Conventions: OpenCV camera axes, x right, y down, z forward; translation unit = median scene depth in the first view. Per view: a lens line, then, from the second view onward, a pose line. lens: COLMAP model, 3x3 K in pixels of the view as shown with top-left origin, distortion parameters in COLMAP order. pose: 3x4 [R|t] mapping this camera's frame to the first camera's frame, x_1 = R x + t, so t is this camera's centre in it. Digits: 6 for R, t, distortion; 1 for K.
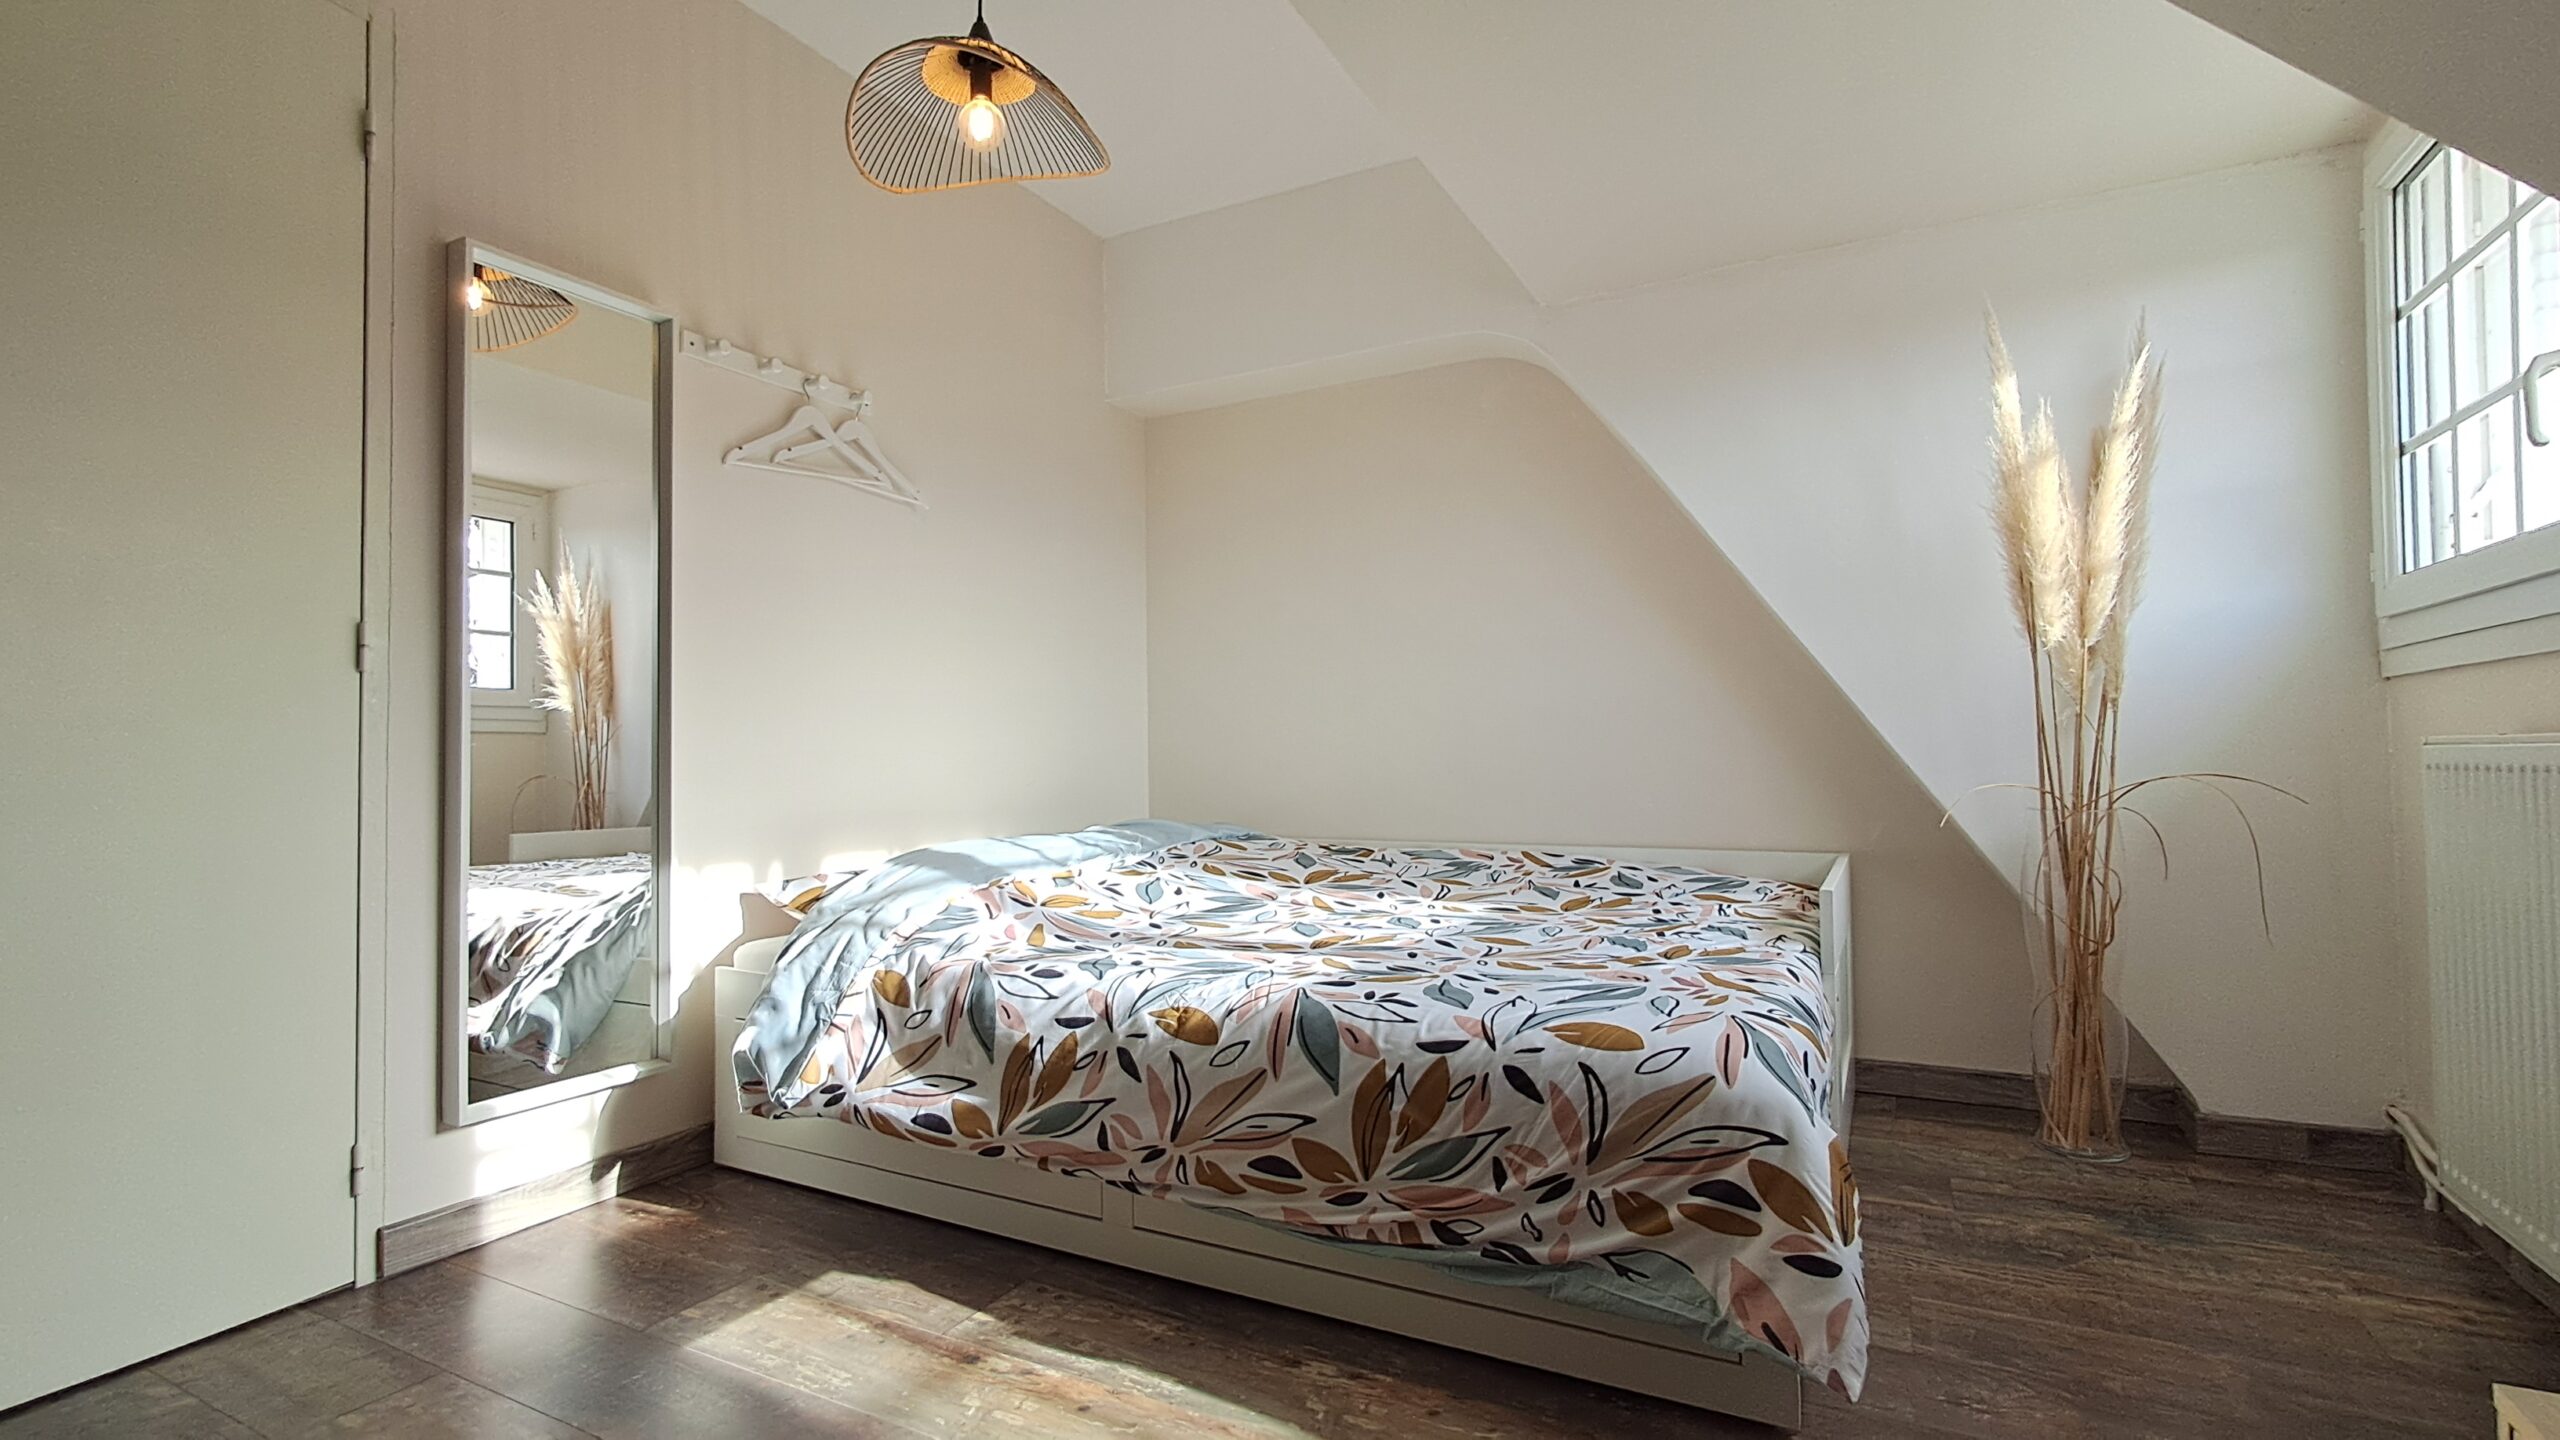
lens RADIAL K [[1166.1, 0, 1281.4], [0, 1166.1, 719.6], [0, 0, 1]] dist [-0.004045, 0.006276]
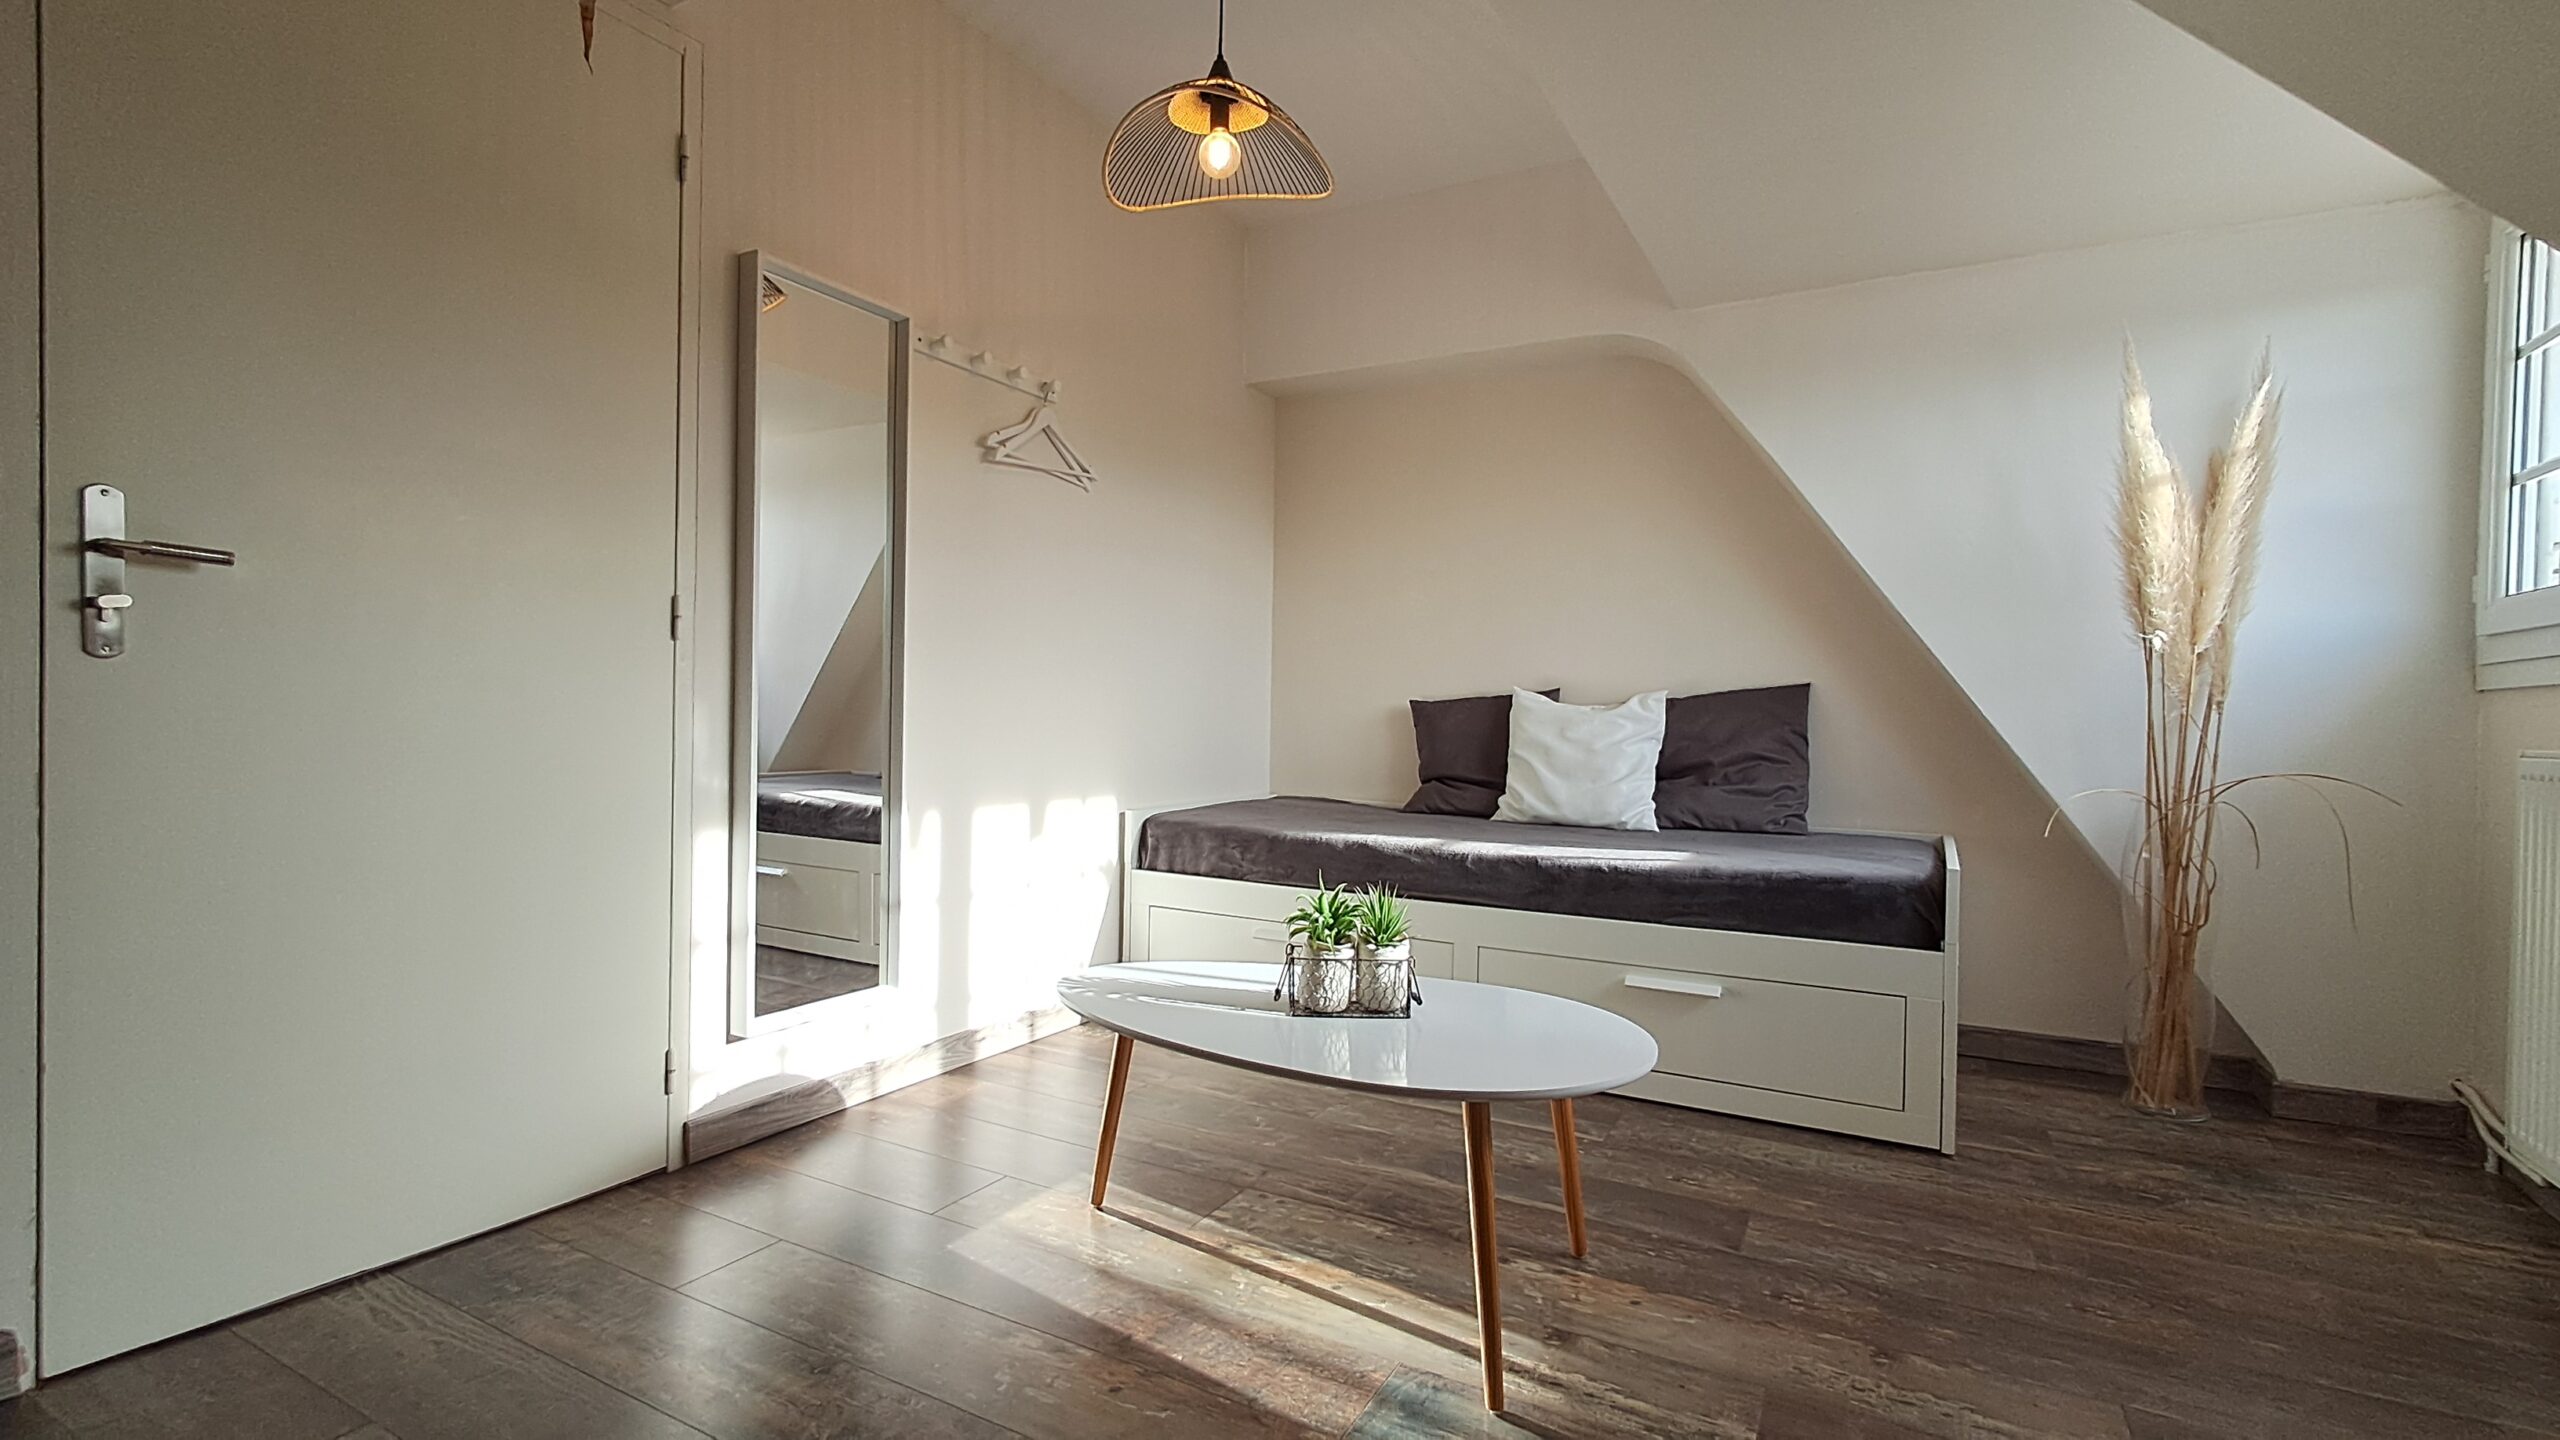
lens RADIAL K [[1166.1, 0, 1282.0], [0, 1166.1, 724.4], [0, 0, 1]] dist [-0.004045, 0.006276]
pose [[0.999449, 0.028636, -0.016760, -0.152627], [-0.027931, 0.998773, 0.040895, -0.018611], [0.017911, -0.040404, 0.999023, -0.110161]]
